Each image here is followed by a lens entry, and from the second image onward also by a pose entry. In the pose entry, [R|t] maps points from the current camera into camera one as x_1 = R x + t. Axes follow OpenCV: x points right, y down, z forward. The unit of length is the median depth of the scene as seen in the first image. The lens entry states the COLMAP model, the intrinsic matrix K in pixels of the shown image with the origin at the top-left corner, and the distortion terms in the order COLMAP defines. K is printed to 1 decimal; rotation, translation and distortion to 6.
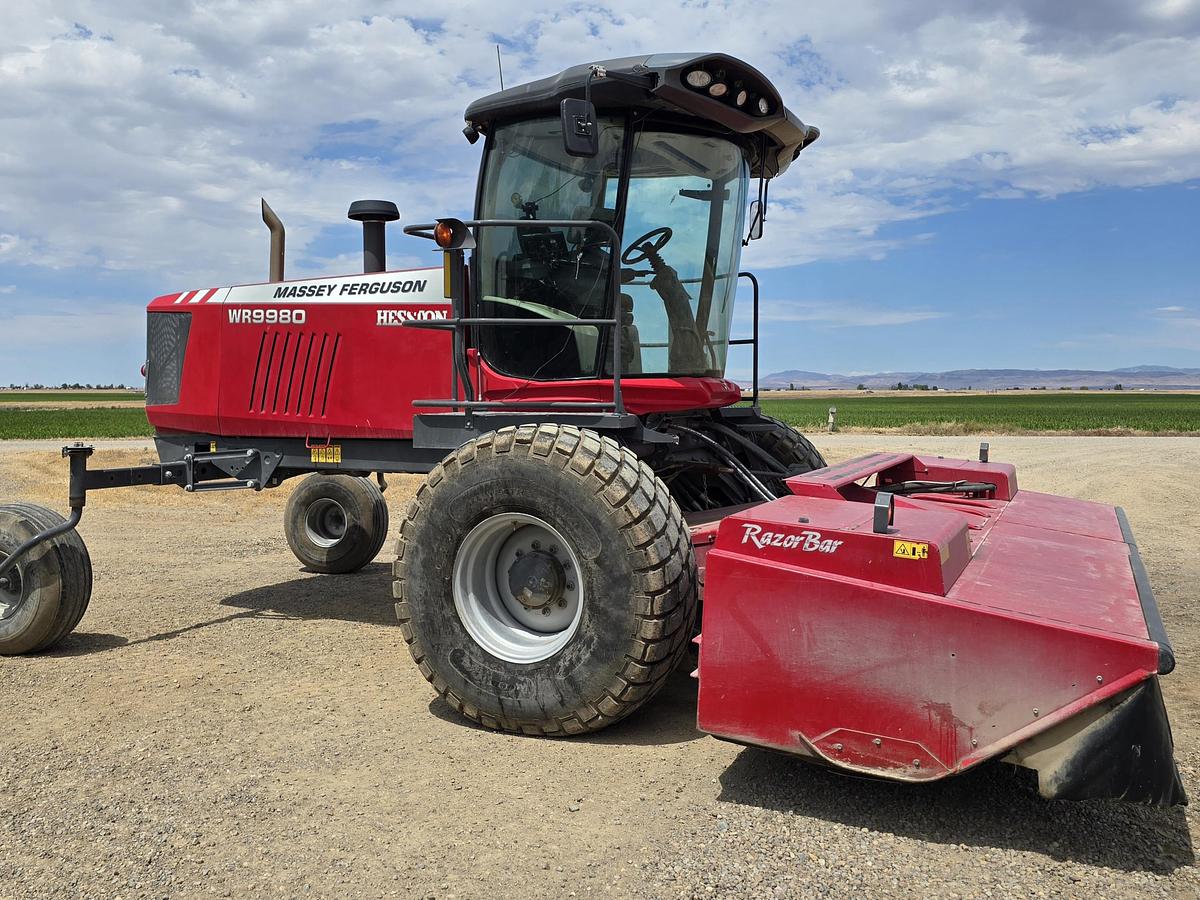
lens RADIAL K [[1141.6, 0, 548.7], [0, 1141.6, 404.2], [0, 0, 1]] dist [0.042426, 0.000000]
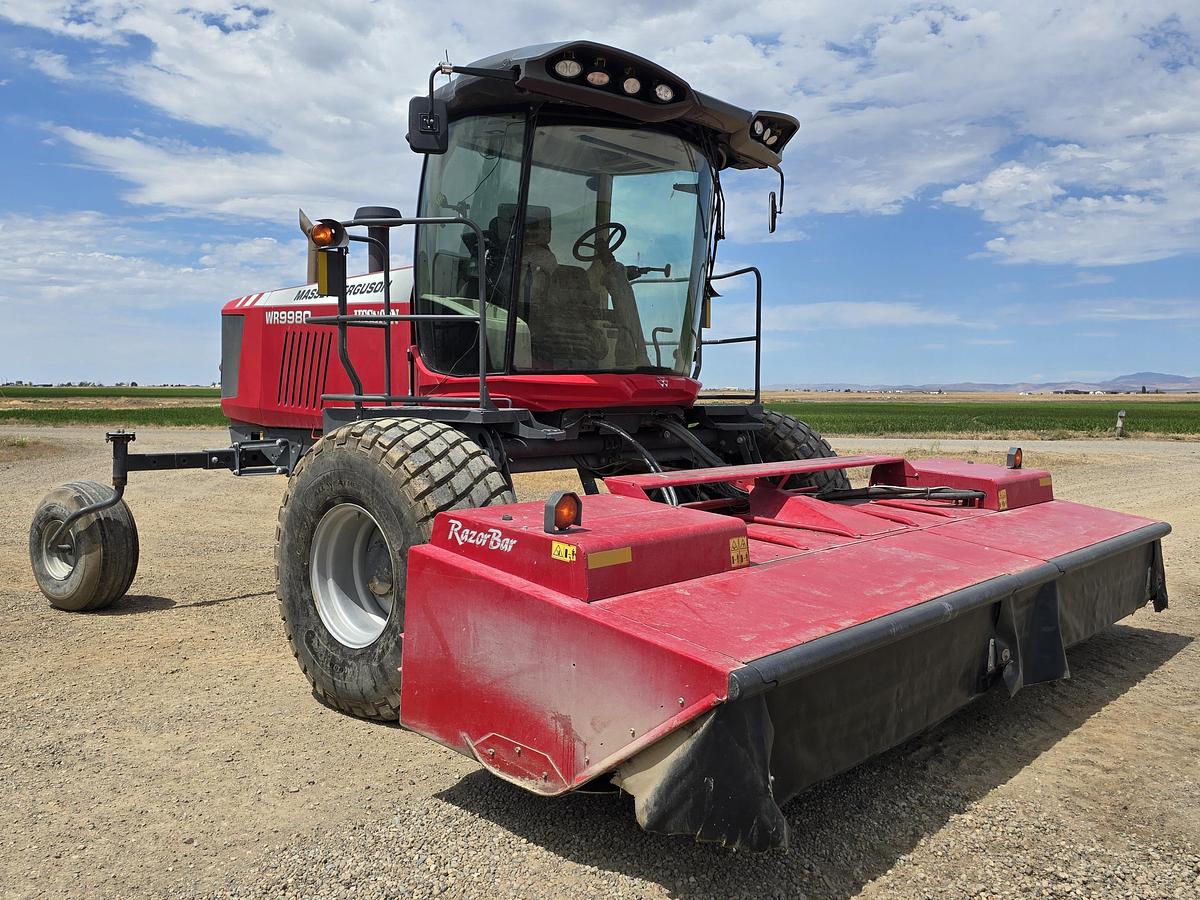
lens RADIAL K [[1083.9, 0, 587.6], [0, 1083.9, 424.0], [0, 0, 1]] dist [0.038385, 0.000000]
pose [[0.961935, 0.014744, -0.272882, 0.357209], [-0.009860, 0.999766, 0.019257, 0.002178], [0.273102, -0.015834, 0.961855, 0.090514]]
